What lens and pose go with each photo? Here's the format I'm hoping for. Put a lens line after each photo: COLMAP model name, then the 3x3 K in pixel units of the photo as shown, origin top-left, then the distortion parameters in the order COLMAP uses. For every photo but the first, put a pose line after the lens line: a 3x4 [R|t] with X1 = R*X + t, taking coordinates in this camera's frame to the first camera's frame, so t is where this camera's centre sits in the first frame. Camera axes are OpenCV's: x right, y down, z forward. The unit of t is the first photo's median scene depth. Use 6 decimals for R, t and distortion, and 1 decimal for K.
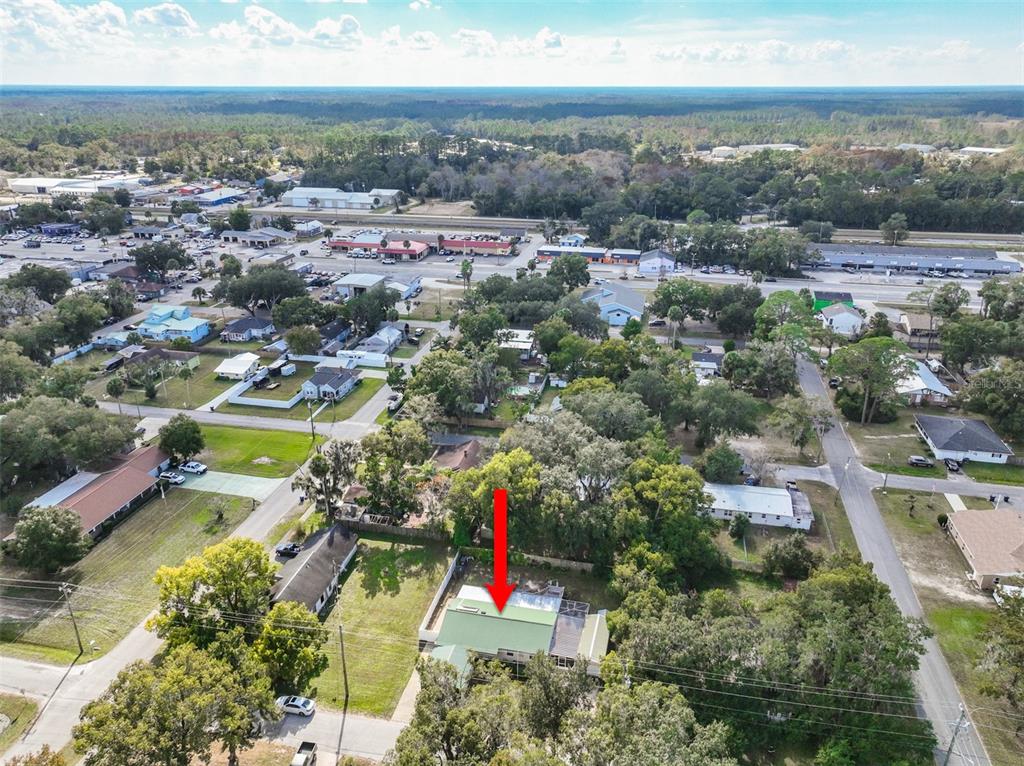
lens RADIAL K [[729.8, 0, 517.5], [0, 729.8, 386.5], [0, 0, 1]] dist [0.003746, 0.013579]
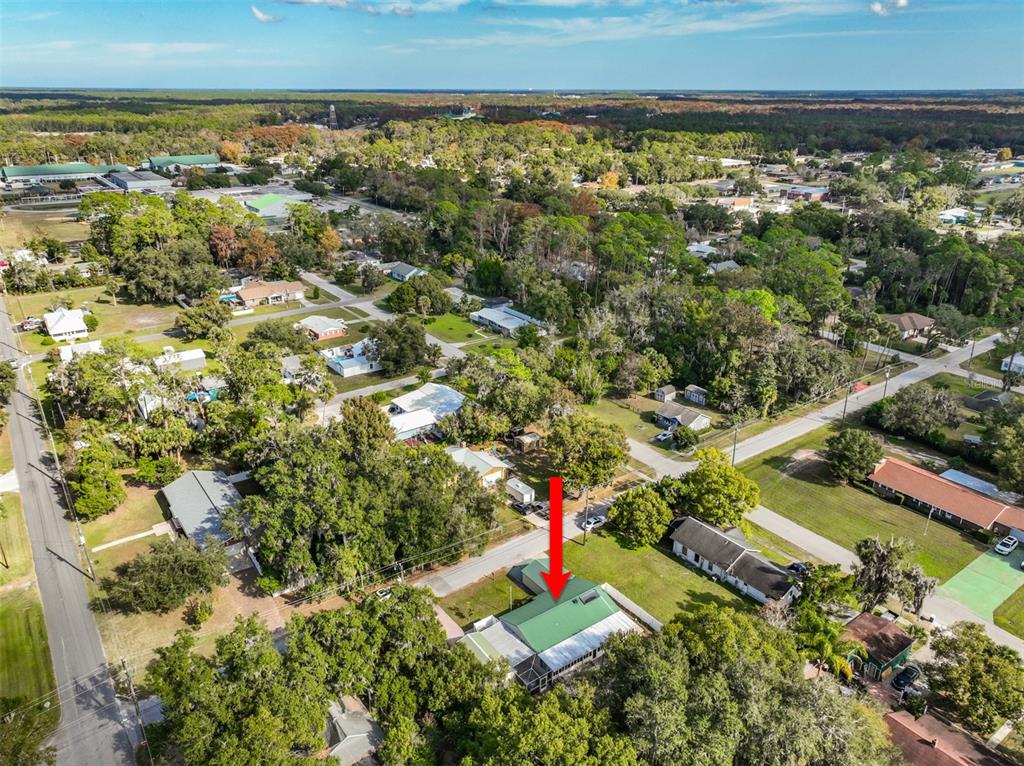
lens RADIAL K [[729.8, 0, 512.9], [0, 729.8, 385.7], [0, 0, 1]] dist [0.003746, 0.013579]
pose [[-0.669889, 0.279877, -0.687690, 0.318944], [-0.282187, 0.760749, 0.584492, -0.250121], [0.686746, 0.585602, -0.430640, 0.607632]]
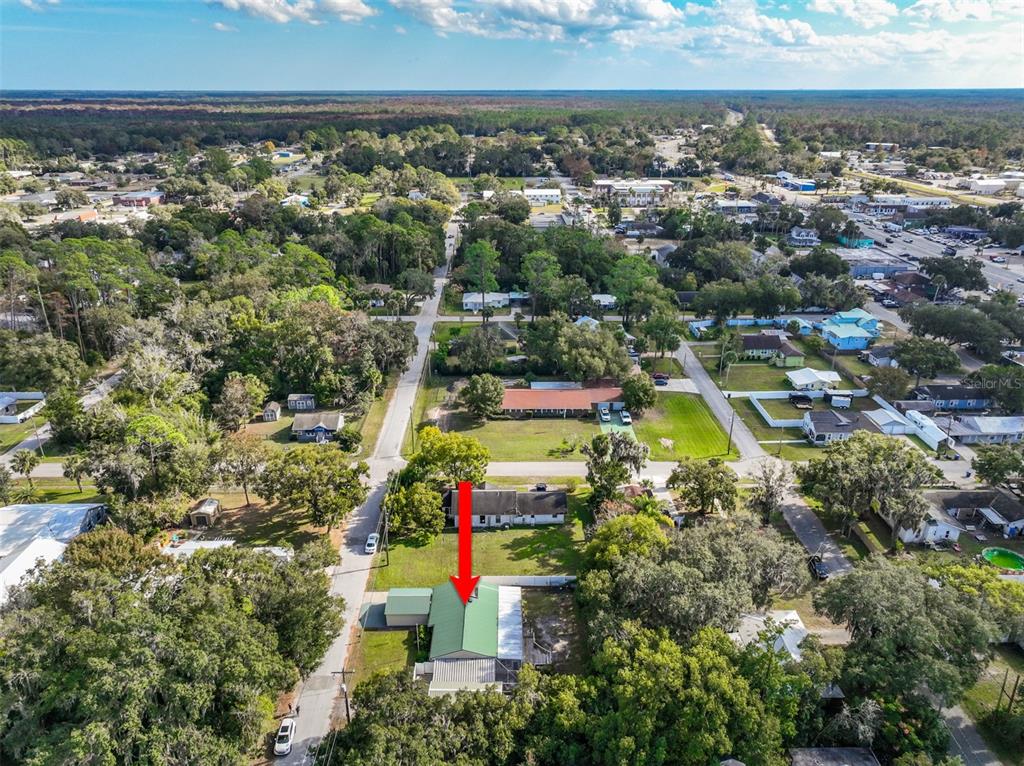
lens RADIAL K [[729.8, 0, 512.7], [0, 729.8, 379.7], [0, 0, 1]] dist [0.003746, 0.013579]
pose [[0.222044, 0.360759, -0.905842, 0.396645], [-0.371560, 0.890241, 0.263467, -0.131523], [0.901465, 0.278073, 0.331716, 0.315655]]
